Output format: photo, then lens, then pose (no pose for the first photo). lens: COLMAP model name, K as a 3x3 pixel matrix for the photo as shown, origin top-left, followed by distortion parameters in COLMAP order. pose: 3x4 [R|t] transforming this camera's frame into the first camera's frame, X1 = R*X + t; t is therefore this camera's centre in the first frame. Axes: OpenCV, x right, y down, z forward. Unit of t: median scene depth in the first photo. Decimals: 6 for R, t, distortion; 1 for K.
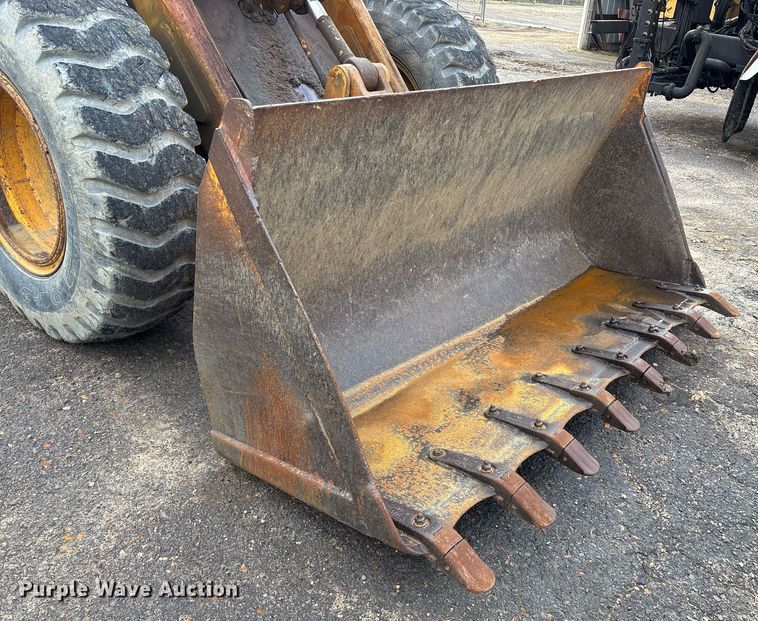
lens RADIAL K [[614.3, 0, 442.9], [0, 614.3, 309.7], [0, 0, 1]] dist [0.057308, -0.056324]
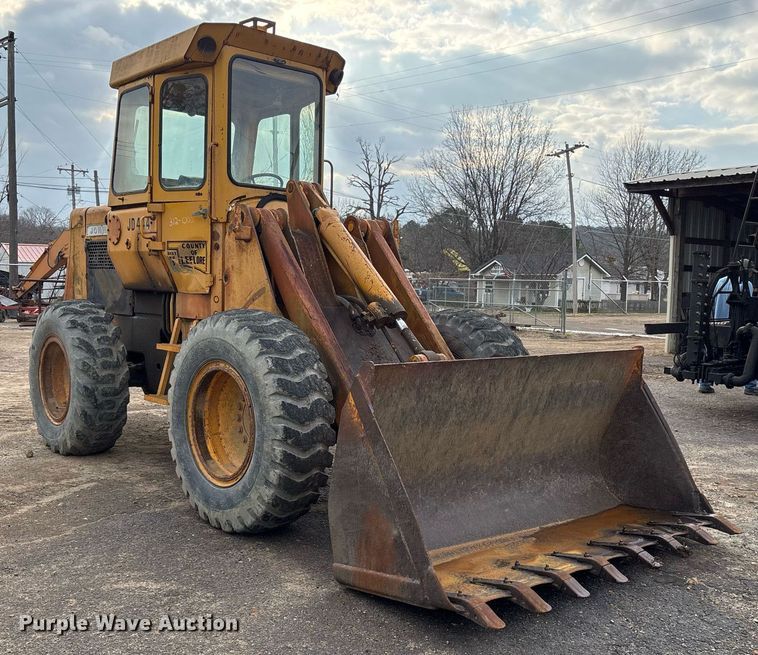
lens RADIAL K [[712.0, 0, 379.0], [0, 712.0, 327.5], [0, 0, 1]] dist [0.085862, -0.145197]
pose [[0.978615, -0.057244, -0.197576, 0.118708], [-0.034856, 0.900462, -0.433537, 0.374486], [0.202727, 0.431152, 0.879210, -0.725647]]
